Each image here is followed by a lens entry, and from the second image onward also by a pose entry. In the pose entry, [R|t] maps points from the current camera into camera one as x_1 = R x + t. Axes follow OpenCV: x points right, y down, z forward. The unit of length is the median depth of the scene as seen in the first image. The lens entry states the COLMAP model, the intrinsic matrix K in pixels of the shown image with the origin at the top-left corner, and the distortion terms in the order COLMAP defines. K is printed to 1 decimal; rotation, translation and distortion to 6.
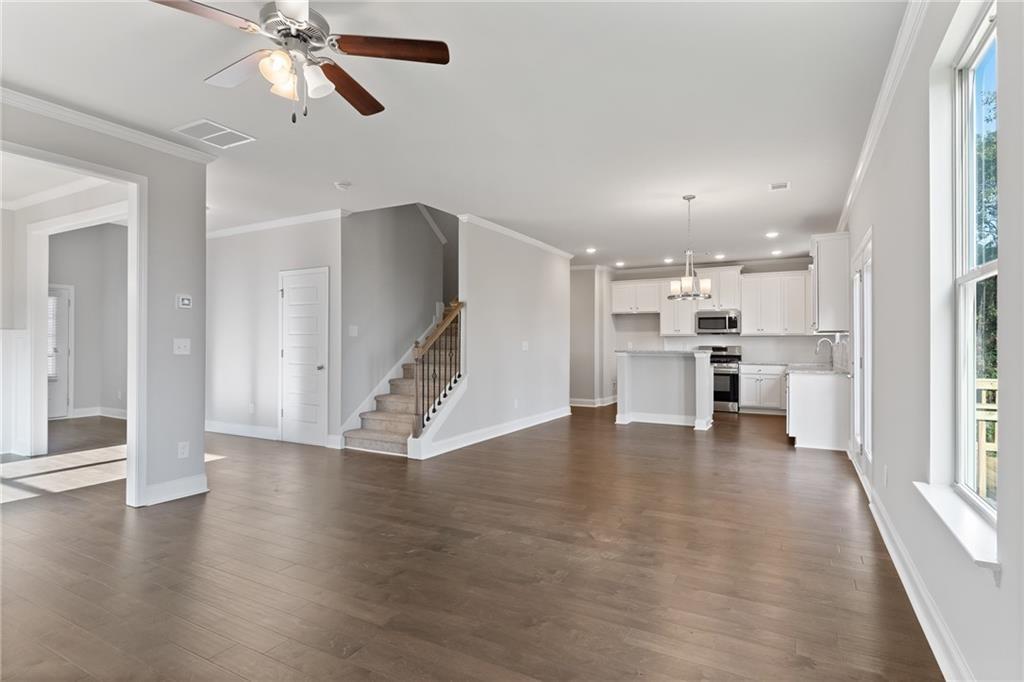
lens RADIAL K [[528.6, 0, 516.1], [0, 528.6, 338.2], [0, 0, 1]] dist [-0.003326, 0.000151]
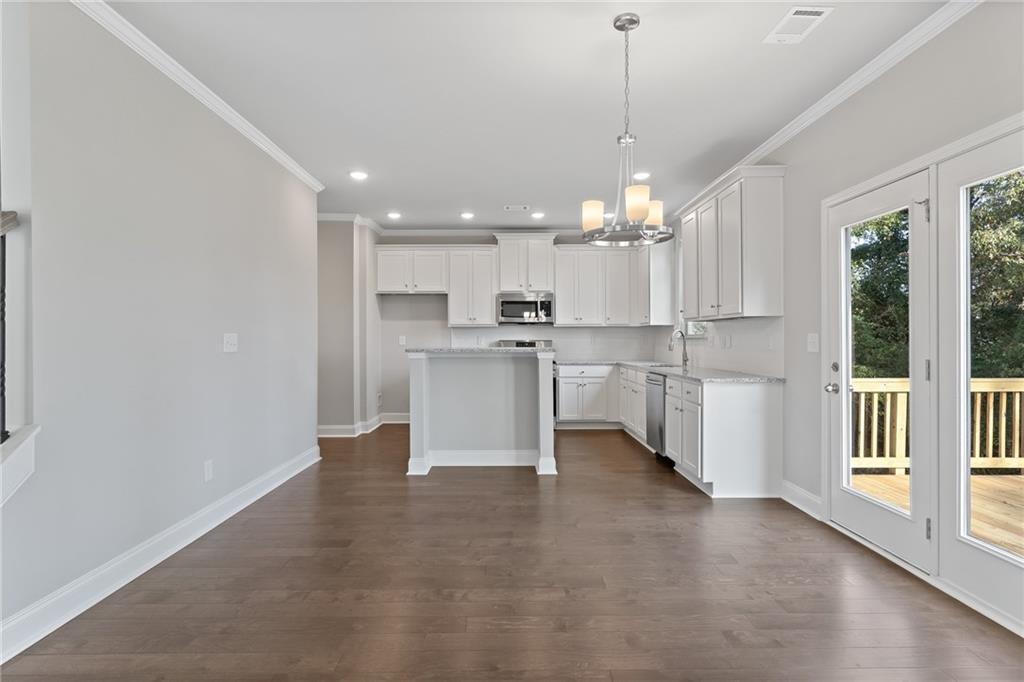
lens RADIAL K [[528.6, 0, 516.1], [0, 528.6, 338.2], [0, 0, 1]] dist [-0.003326, 0.000151]
pose [[0.872282, -0.003577, 0.488990, 0.007508], [-0.001614, 0.999947, 0.010193, 0.004328], [-0.489001, -0.009680, 0.872230, 0.360897]]
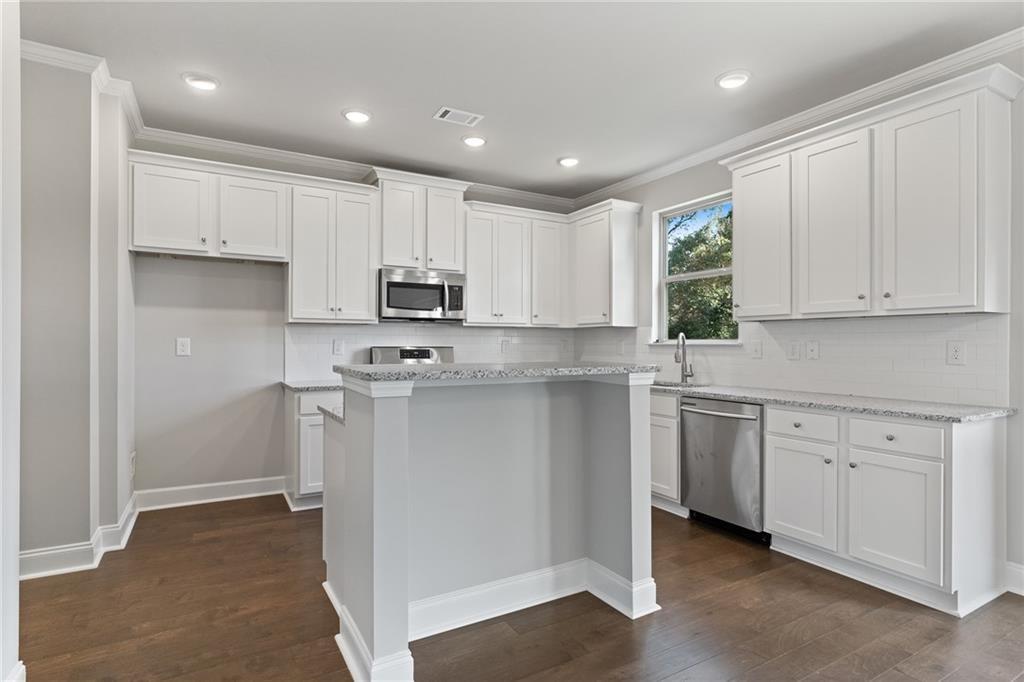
lens RADIAL K [[527.6, 0, 512.9], [0, 527.6, 342.0], [0, 0, 1]] dist [-0.001598, 0.000744]
pose [[0.521907, 0.002079, 0.853000, 0.028238], [-0.011731, 0.999920, 0.004741, 0.007500], [-0.852921, -0.012481, 0.521890, 0.692117]]
